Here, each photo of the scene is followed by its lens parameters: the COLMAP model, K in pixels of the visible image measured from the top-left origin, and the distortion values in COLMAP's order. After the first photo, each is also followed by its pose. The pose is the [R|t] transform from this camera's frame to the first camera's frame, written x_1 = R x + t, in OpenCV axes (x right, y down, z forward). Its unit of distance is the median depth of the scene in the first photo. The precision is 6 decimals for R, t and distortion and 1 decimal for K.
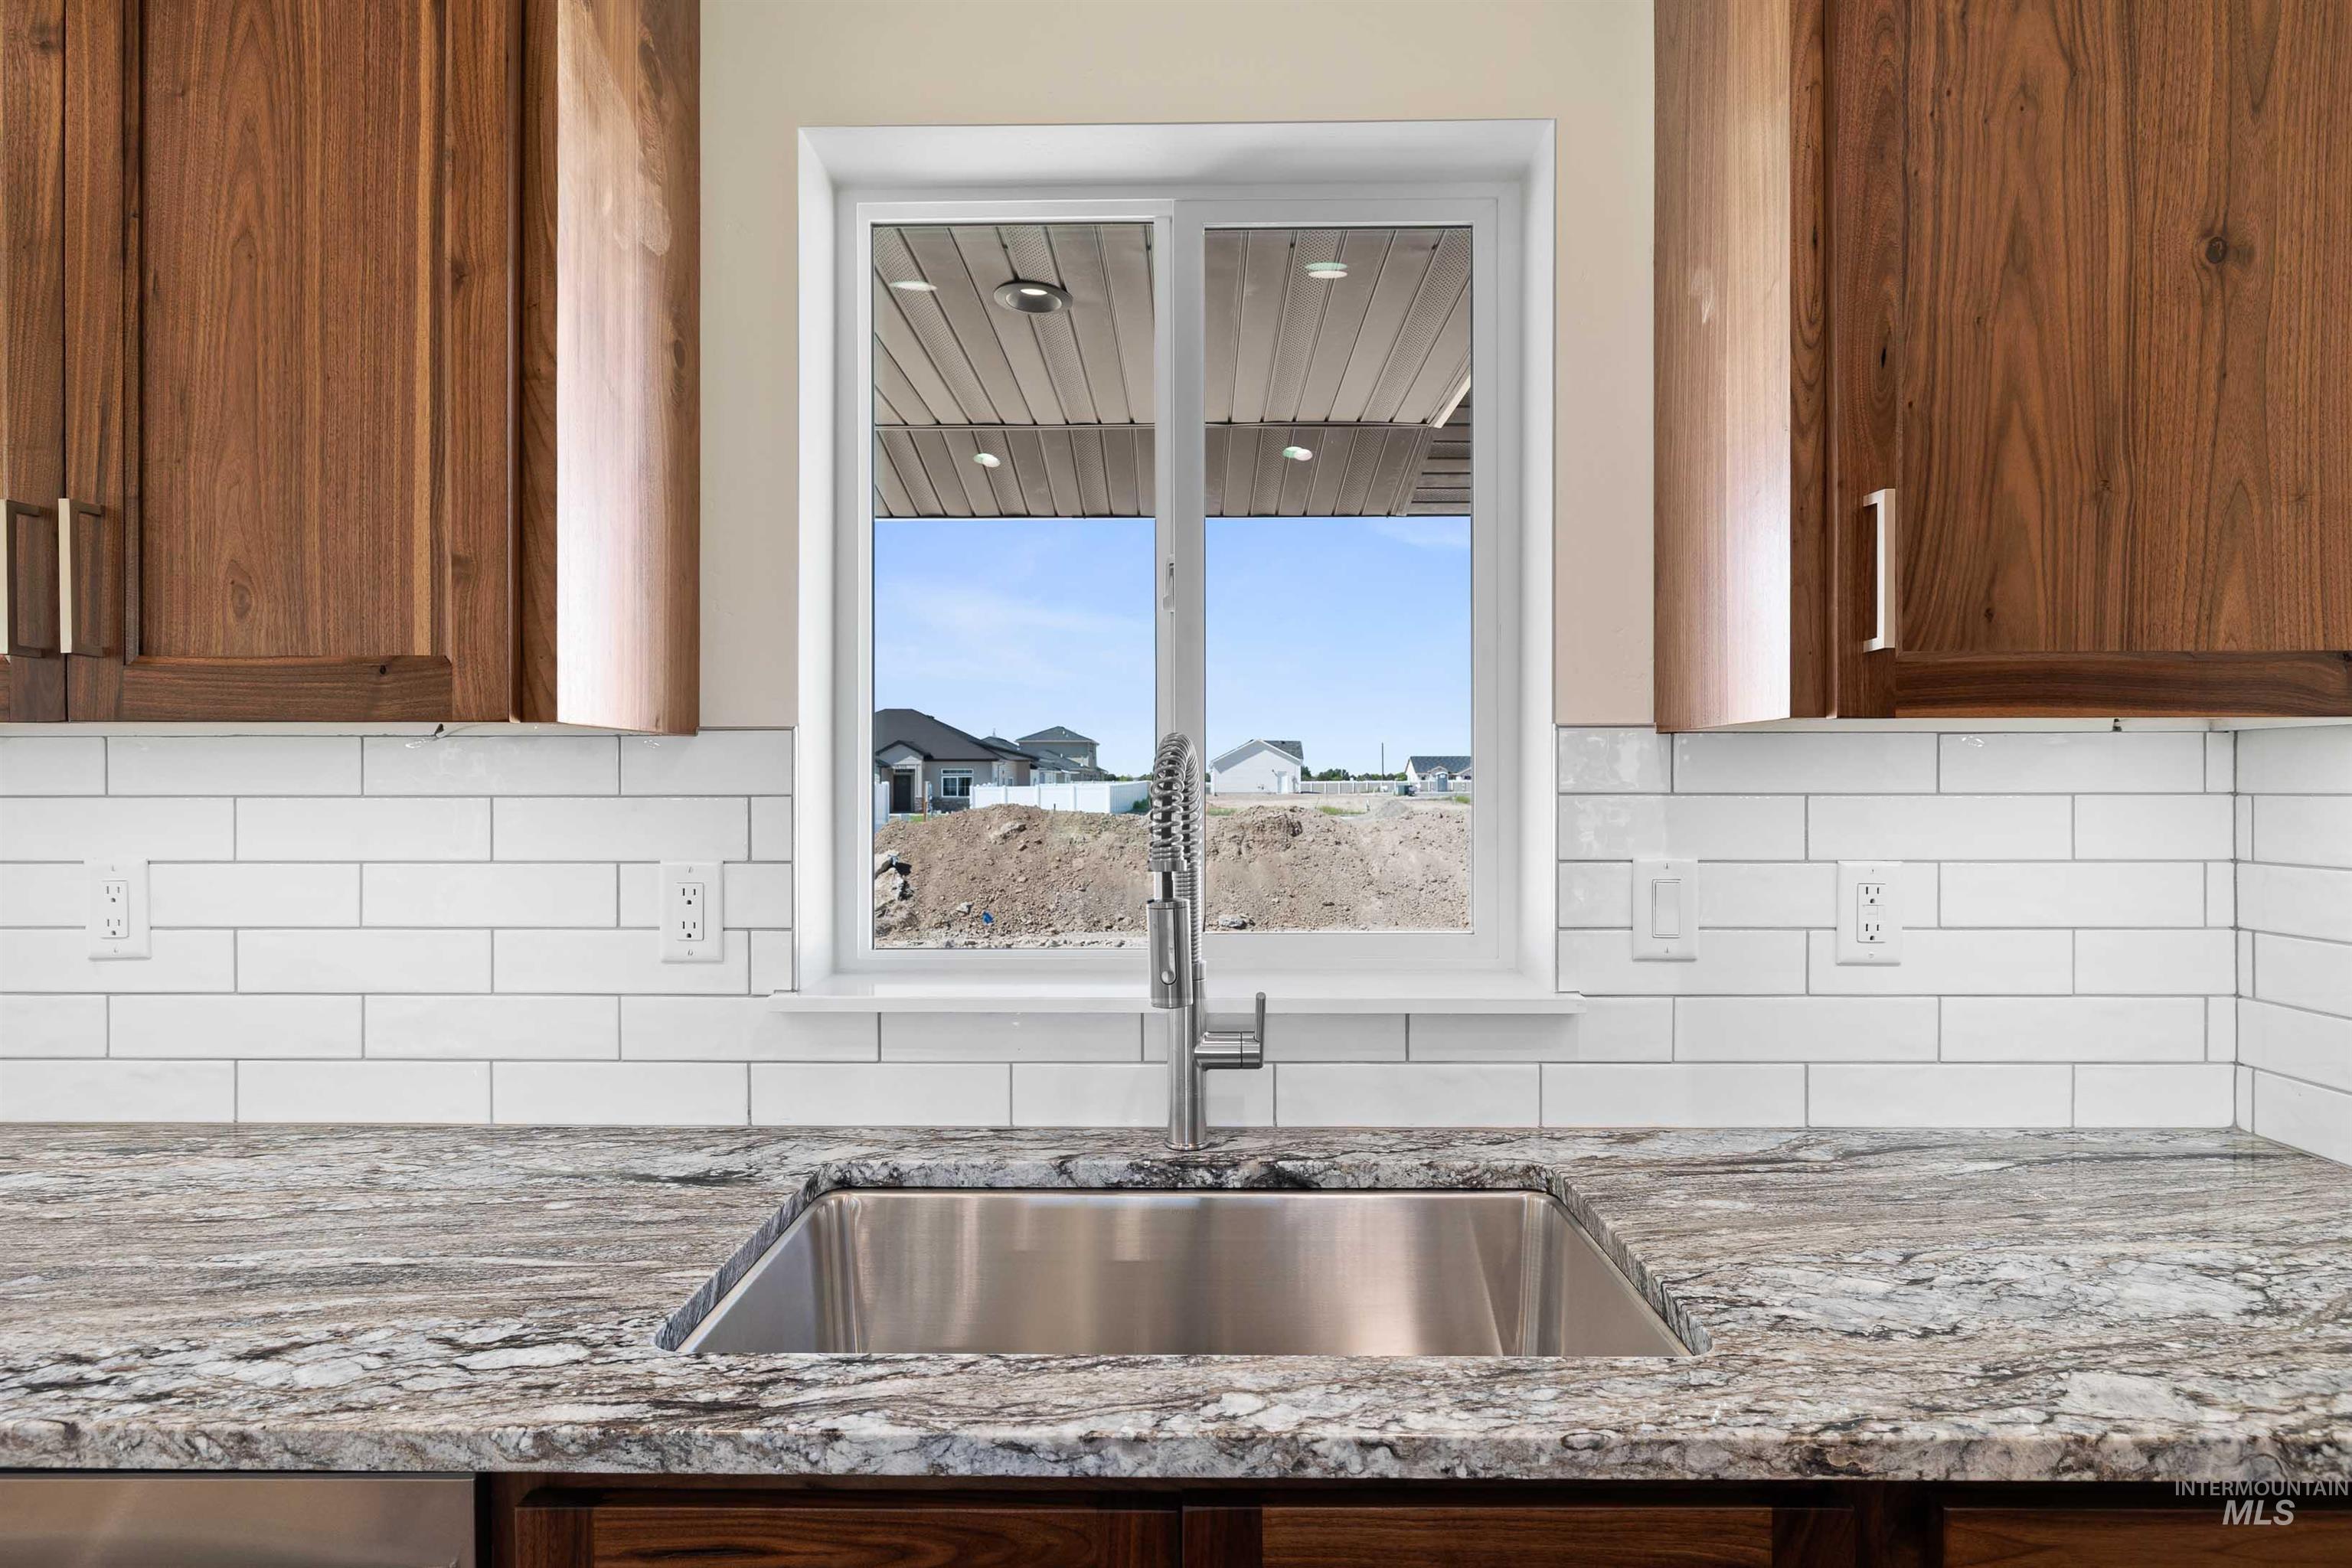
lens RADIAL K [[1168.7, 0, 1184.7], [0, 1168.7, 788.1], [0, 0, 1]] dist [-0.004432, 0.000023]
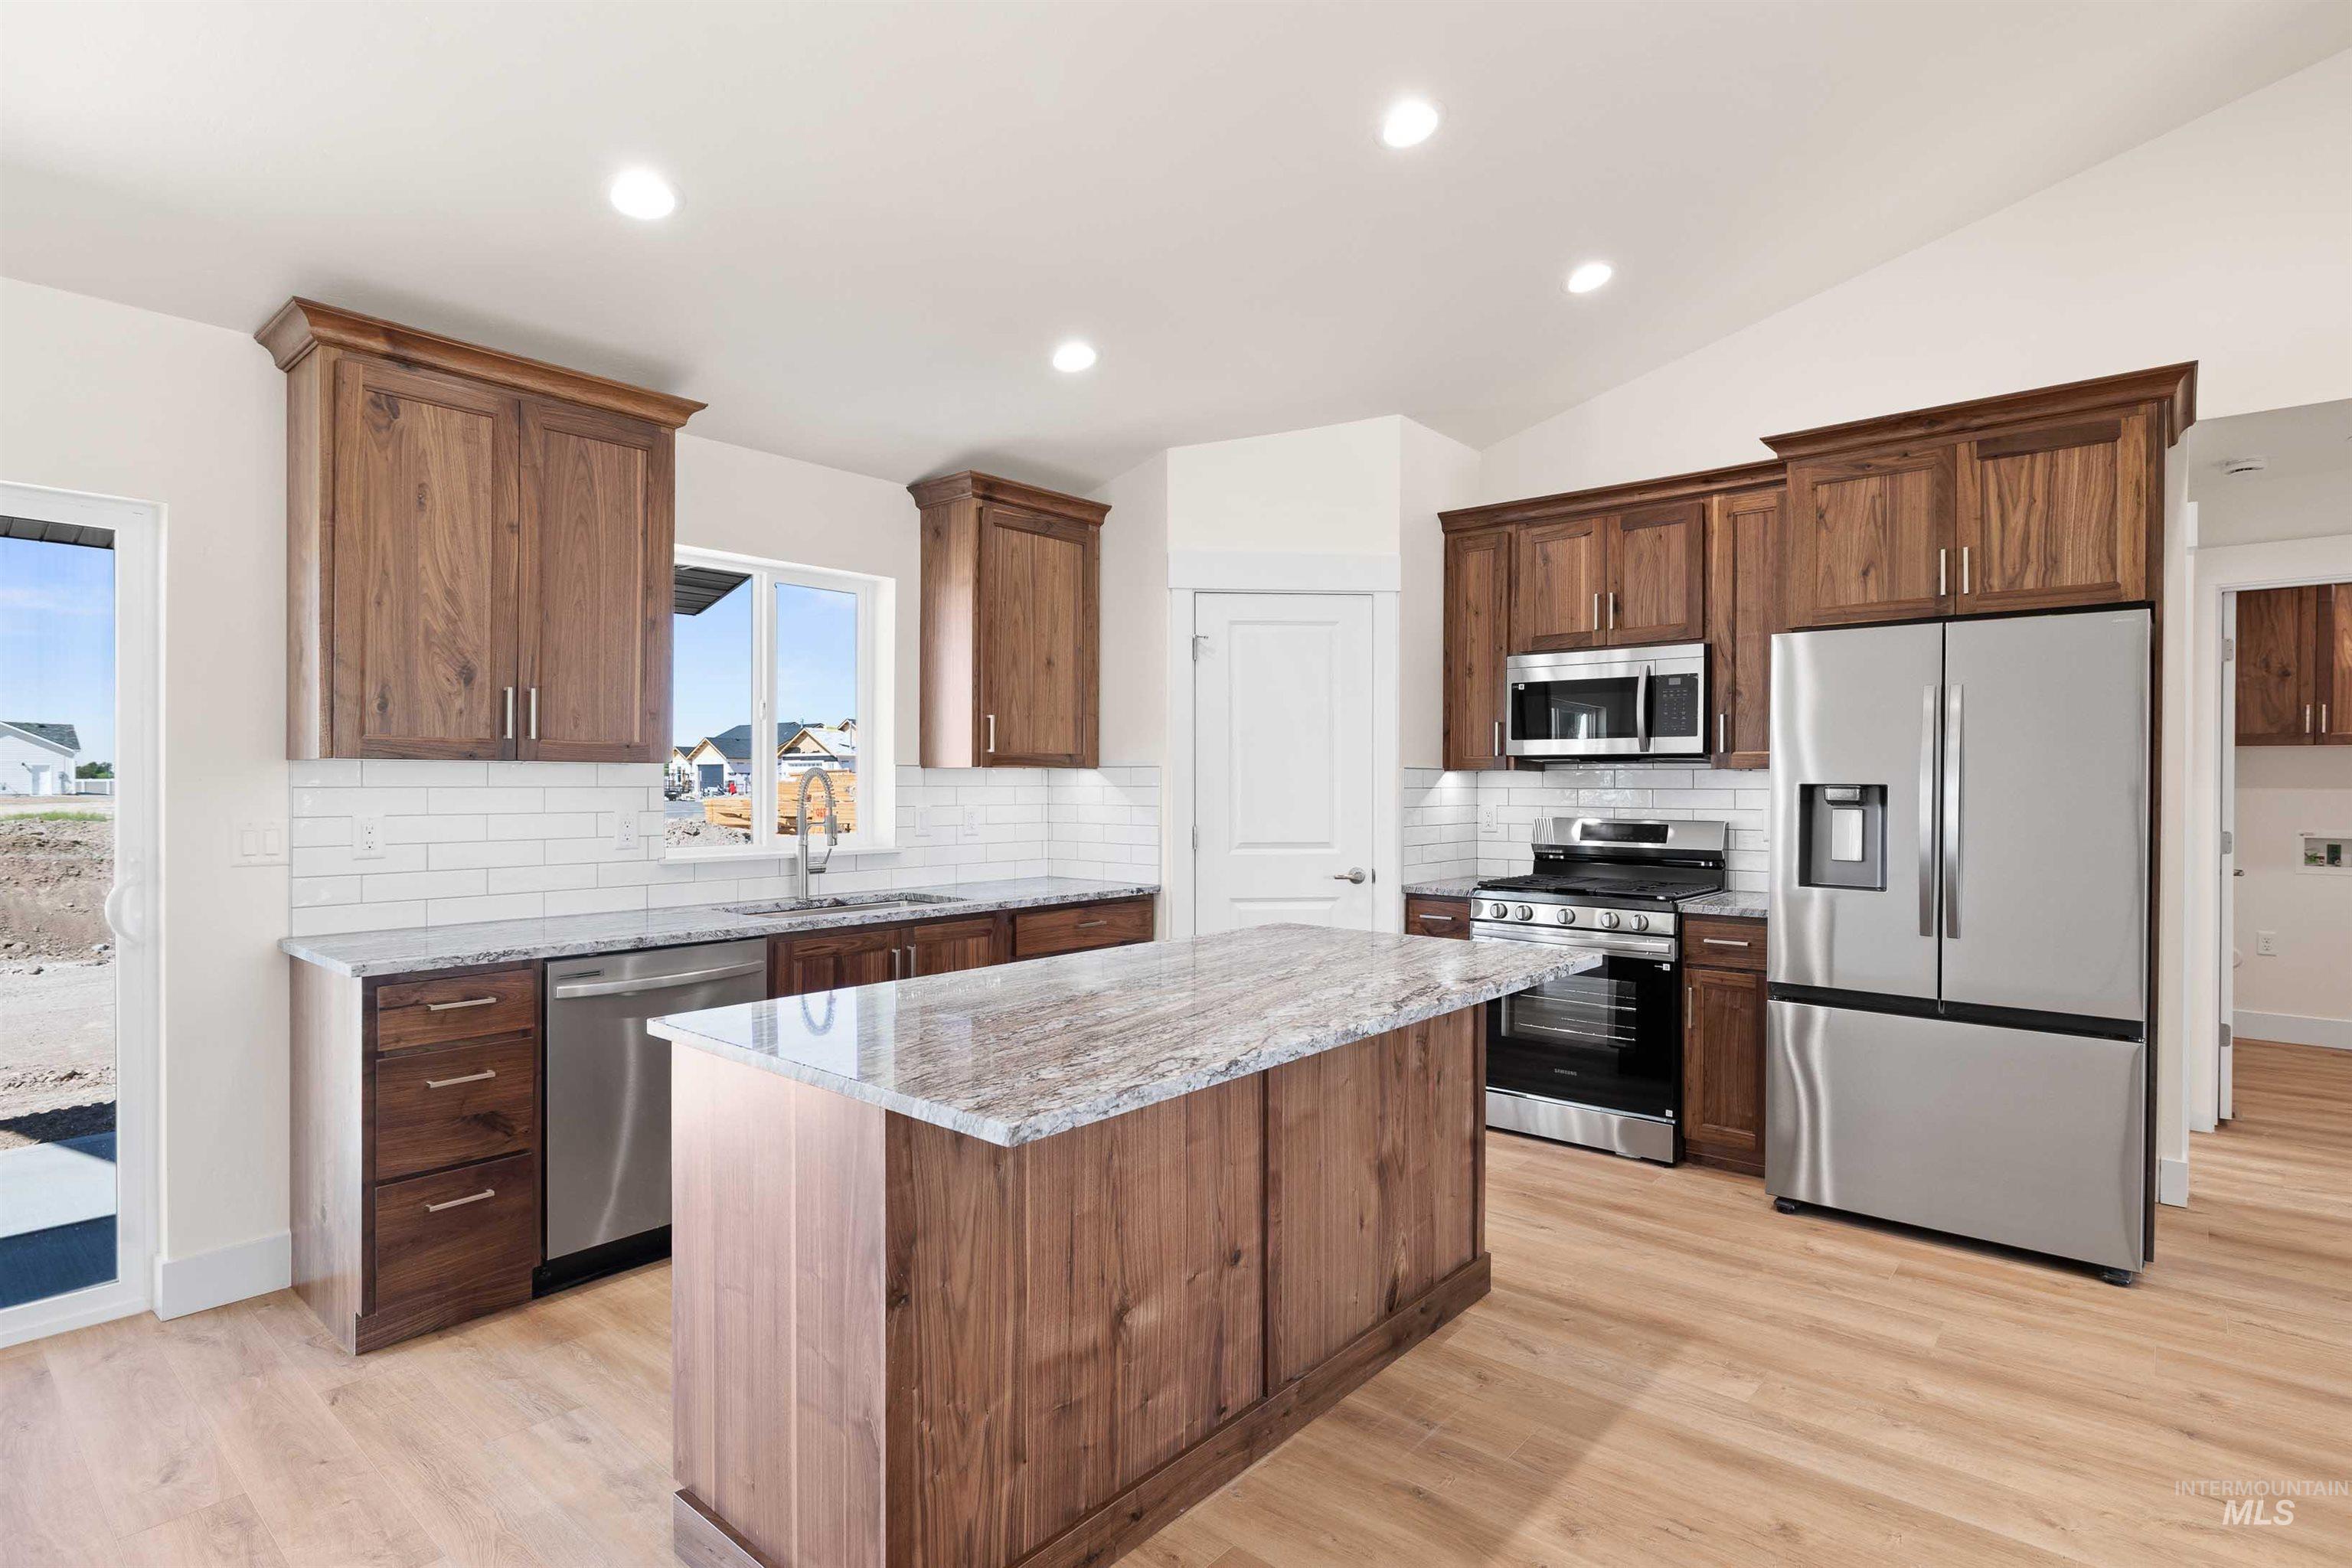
lens RADIAL K [[1168.7, 0, 1173.5], [0, 1168.7, 790.7], [0, 0, 1]] dist [-0.004432, 0.000023]
pose [[0.644318, -0.002736, 0.764753, -2.242792], [0.000782, 0.999995, 0.002919, 0.011642], [-0.764758, -0.001283, 0.644317, -2.264485]]
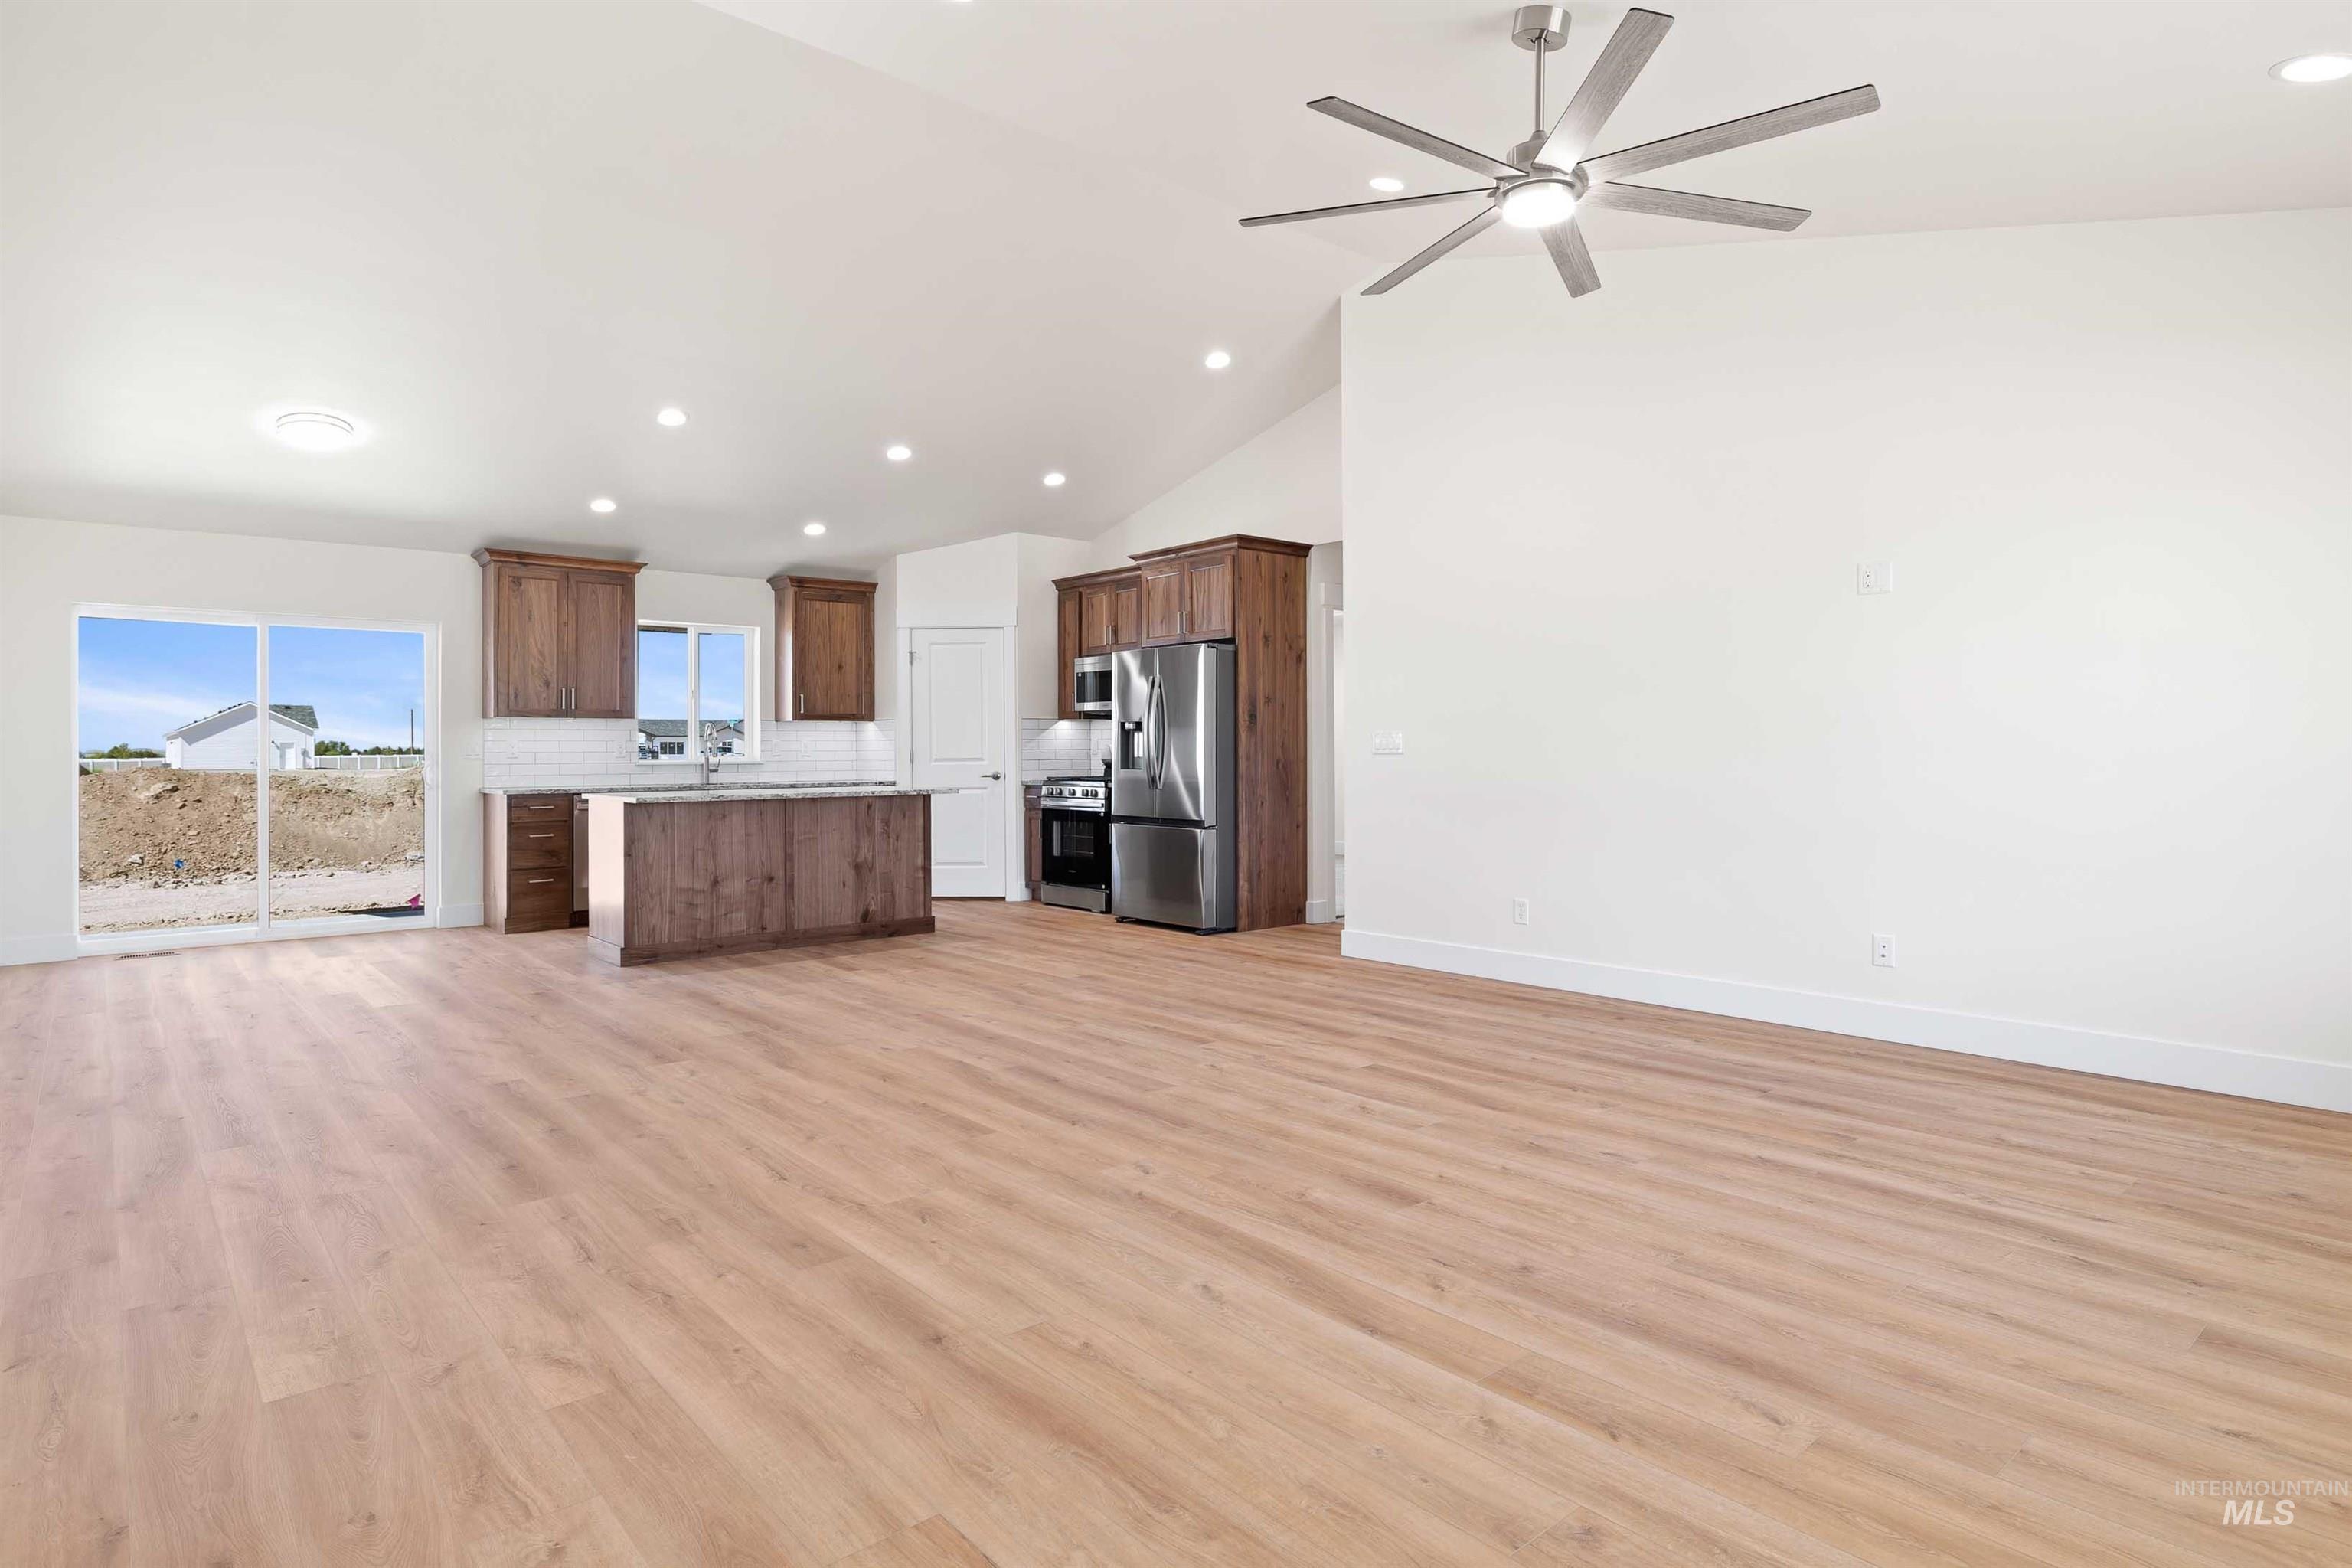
lens RADIAL K [[1251.6, 0, 1177.7], [0, 1251.6, 744.5], [0, 0, 1]] dist [-0.003583, -0.000677]
pose [[0.749900, 0.000405, 0.661551, -3.417924], [0.009081, 0.999899, -0.010907, 0.240115], [-0.661489, 0.014187, 0.749821, -7.721989]]
